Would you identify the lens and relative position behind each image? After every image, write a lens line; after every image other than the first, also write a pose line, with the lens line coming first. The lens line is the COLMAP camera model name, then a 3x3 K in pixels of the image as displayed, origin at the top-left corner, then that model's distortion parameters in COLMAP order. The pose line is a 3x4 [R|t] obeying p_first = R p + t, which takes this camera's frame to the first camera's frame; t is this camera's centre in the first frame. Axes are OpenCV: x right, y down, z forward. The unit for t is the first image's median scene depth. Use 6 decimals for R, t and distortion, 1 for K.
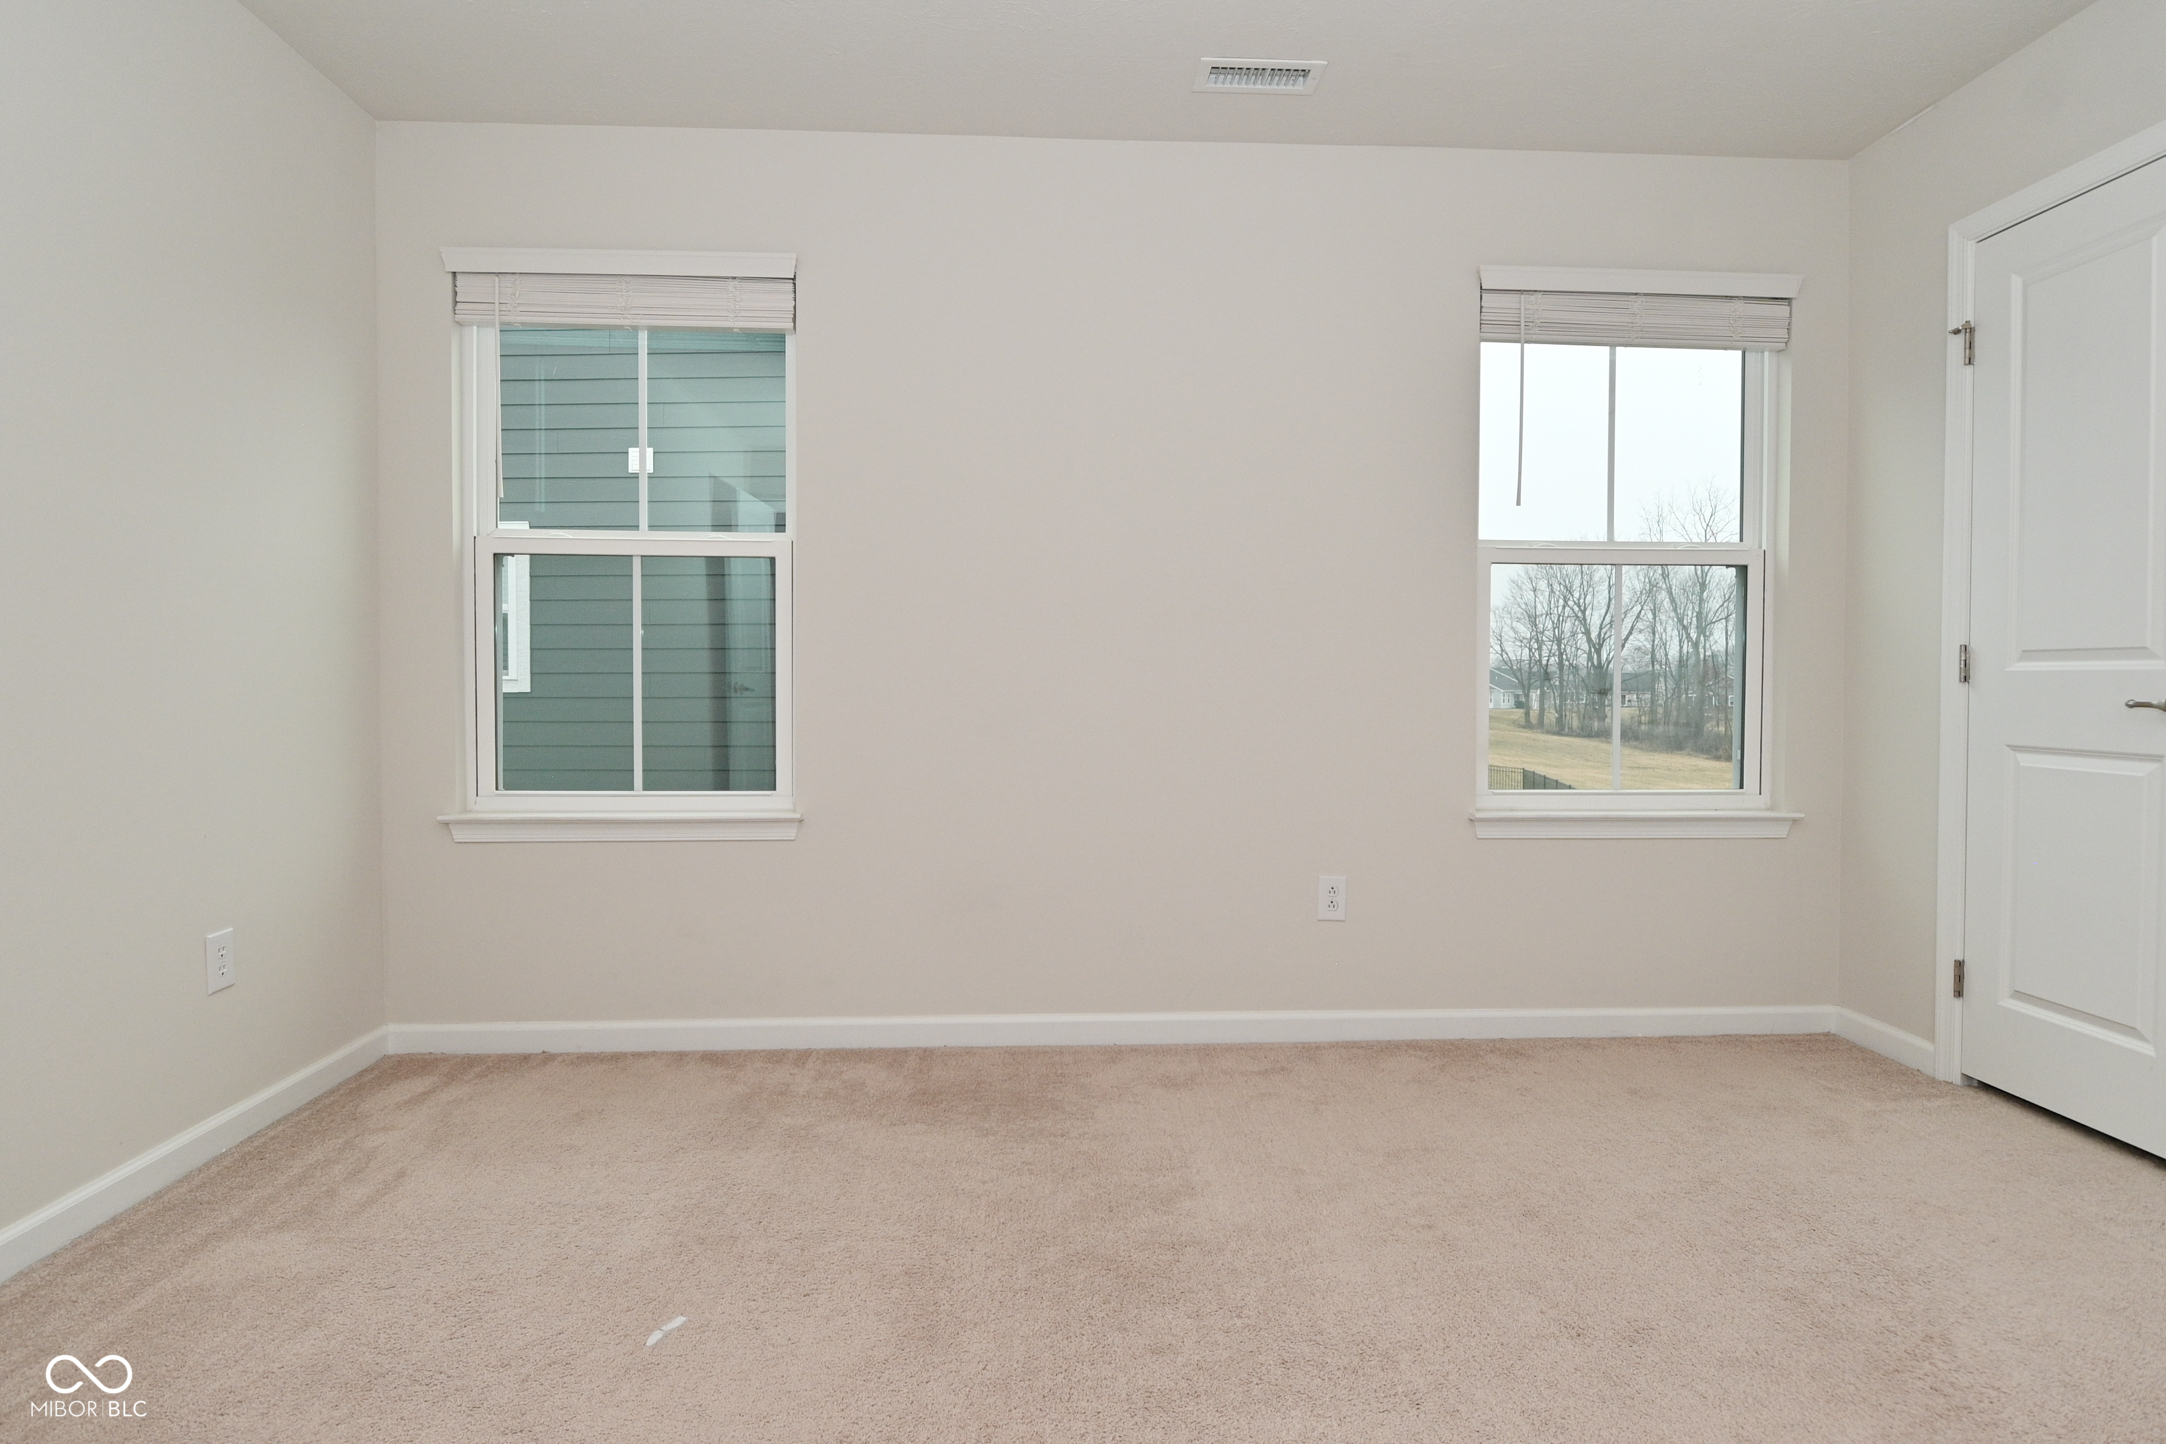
lens RADIAL K [[1140.9, 0, 1077.5], [0, 1140.9, 710.0], [0, 0, 1]] dist [0.000382, -0.022839]
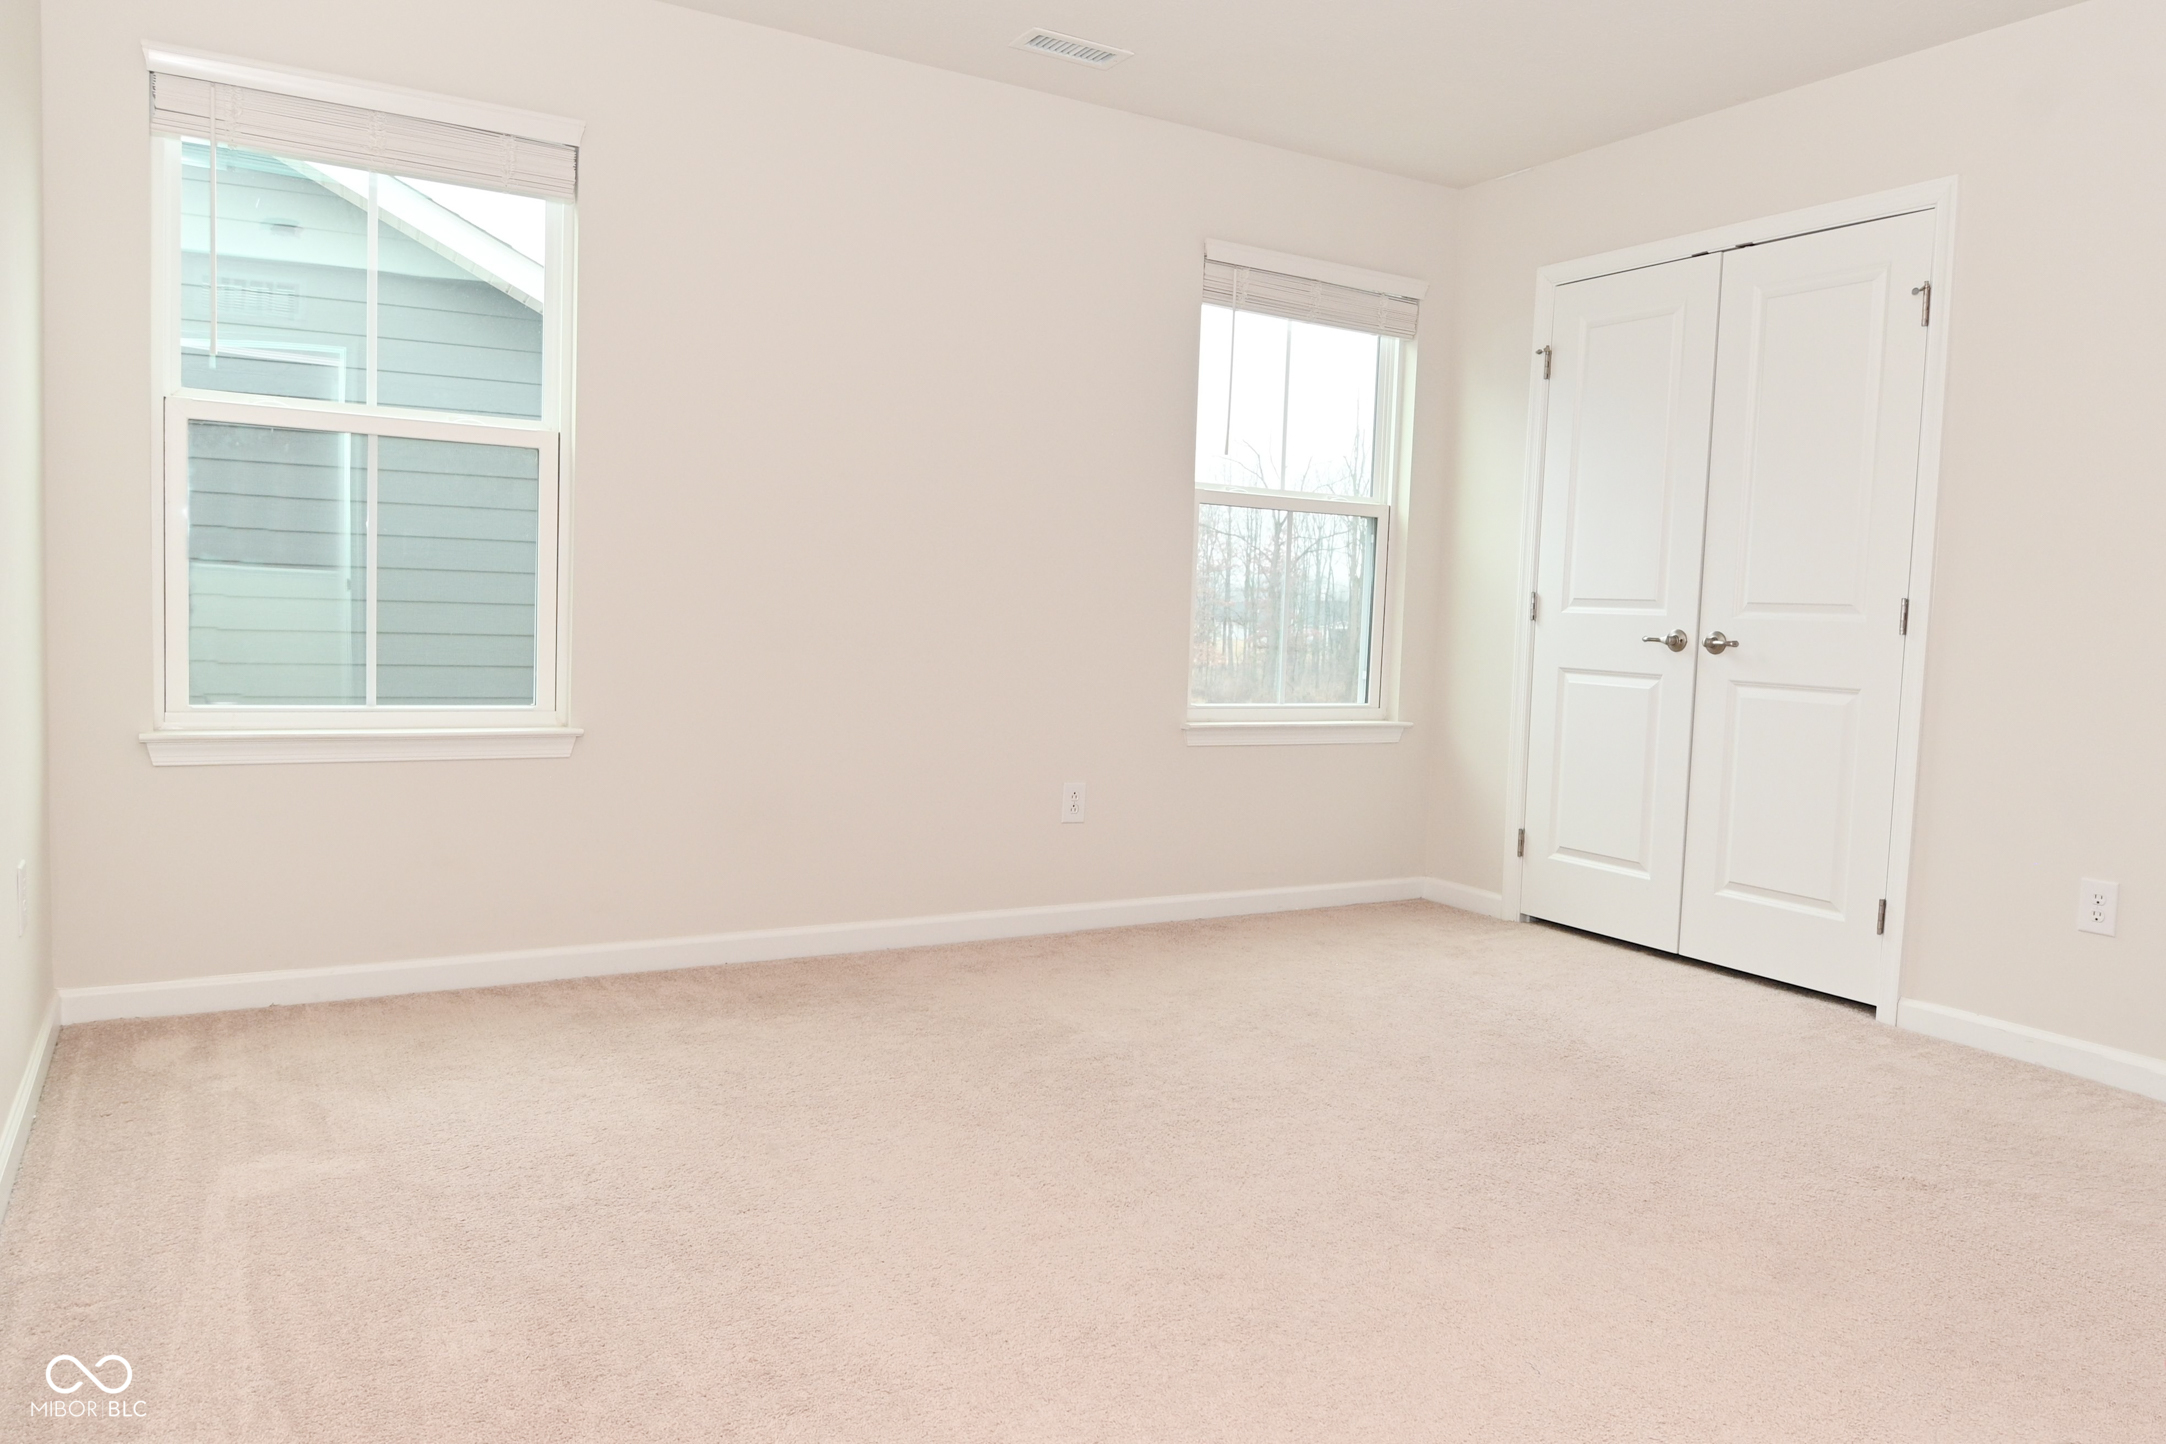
lens RADIAL K [[1474.7, 0, 1083.0], [0, 1474.7, 722.0], [0, 0, 1]] dist [0.006261, -0.084387]
pose [[0.882219, -0.005719, 0.470805, -0.470022], [-0.022179, 0.998312, 0.053685, 0.012681], [-0.470317, -0.057804, 0.880602, -0.267409]]
